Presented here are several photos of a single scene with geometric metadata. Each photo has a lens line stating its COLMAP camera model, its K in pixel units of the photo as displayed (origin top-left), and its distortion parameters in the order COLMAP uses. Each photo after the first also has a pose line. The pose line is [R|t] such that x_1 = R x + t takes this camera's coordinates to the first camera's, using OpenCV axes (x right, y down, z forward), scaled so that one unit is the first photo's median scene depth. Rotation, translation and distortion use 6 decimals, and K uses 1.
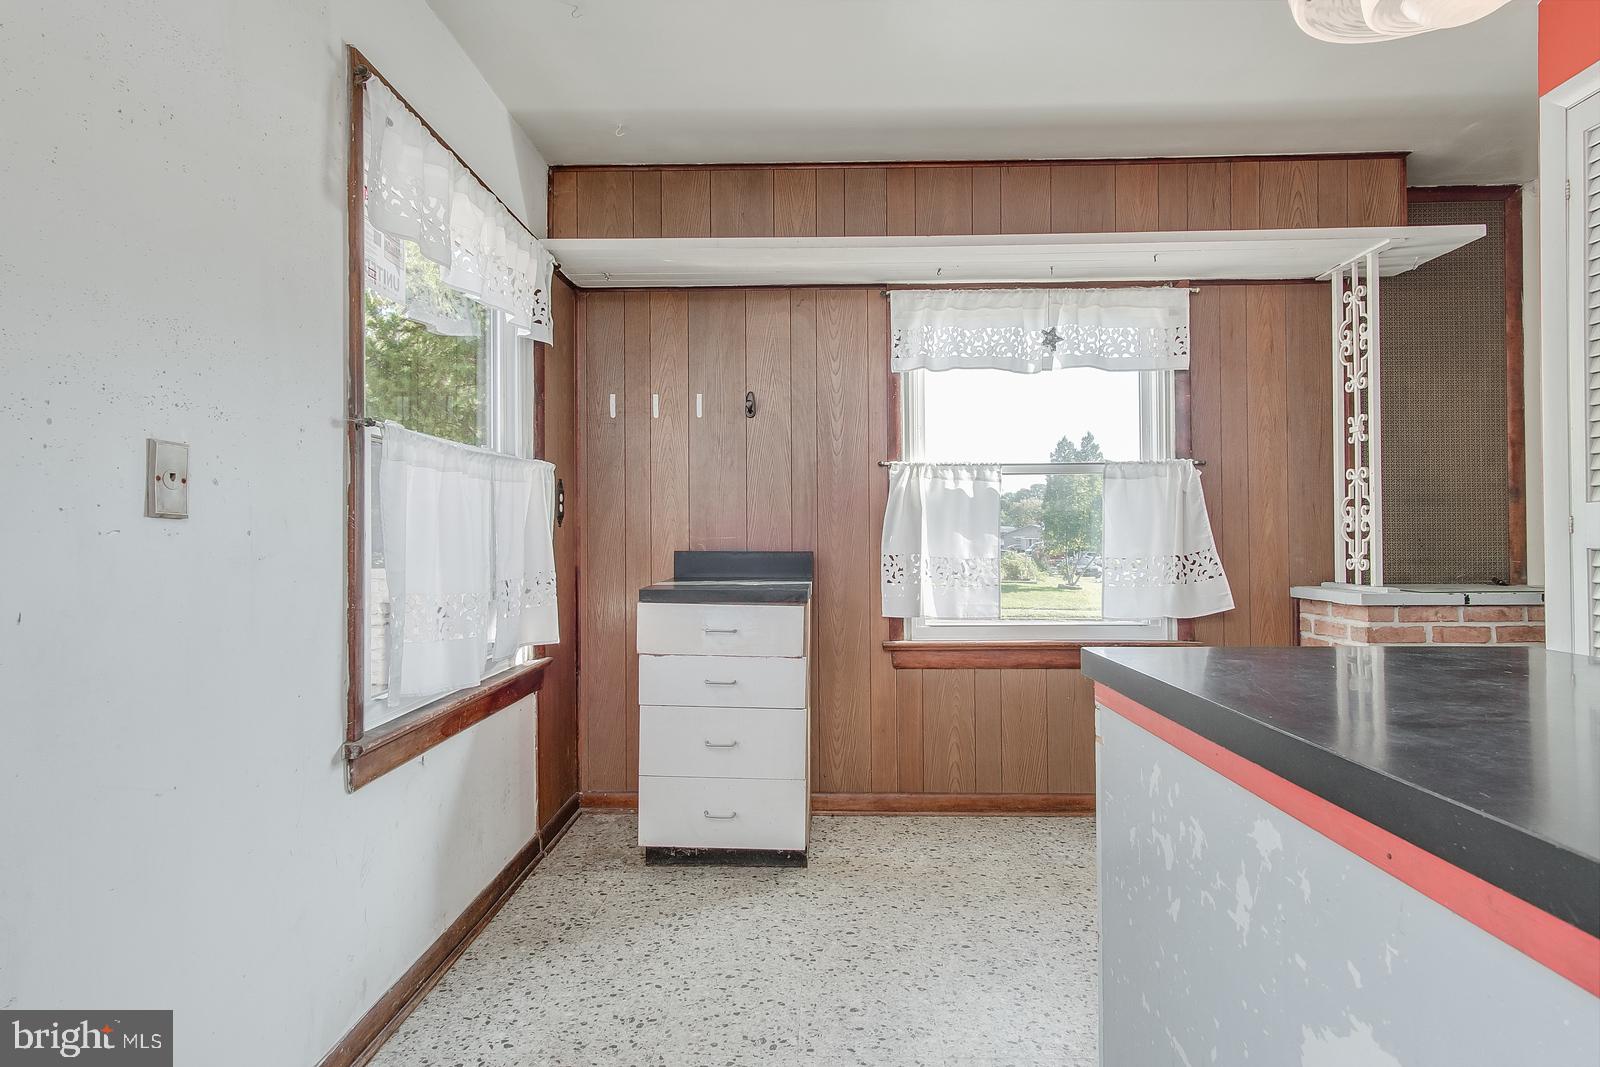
lens RADIAL K [[847.1, 0, 807.5], [0, 847.1, 541.5], [0, 0, 1]] dist [0.005029, 0.001293]
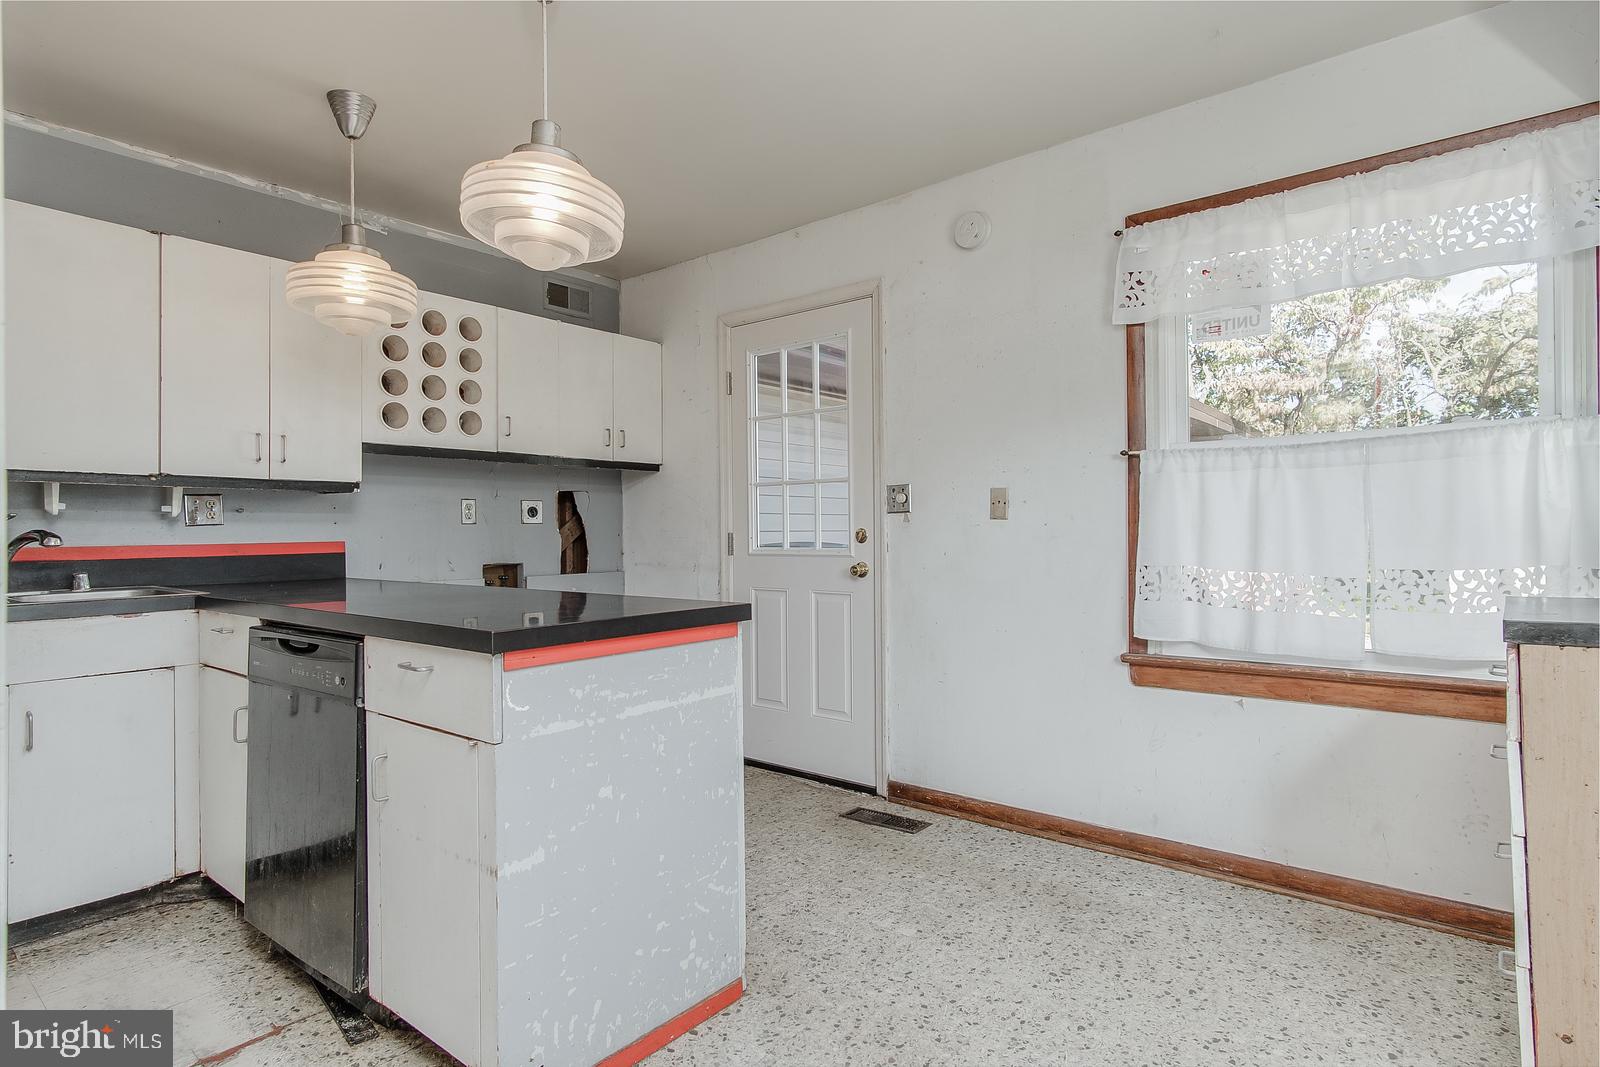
lens RADIAL K [[847.1, 0, 807.5], [0, 847.1, 541.5], [0, 0, 1]] dist [0.005029, 0.001293]
pose [[-0.611746, 0.030884, -0.790451, 1.009366], [0.013095, 0.999496, 0.028917, -0.027068], [0.790946, 0.007338, -0.611842, 1.375138]]
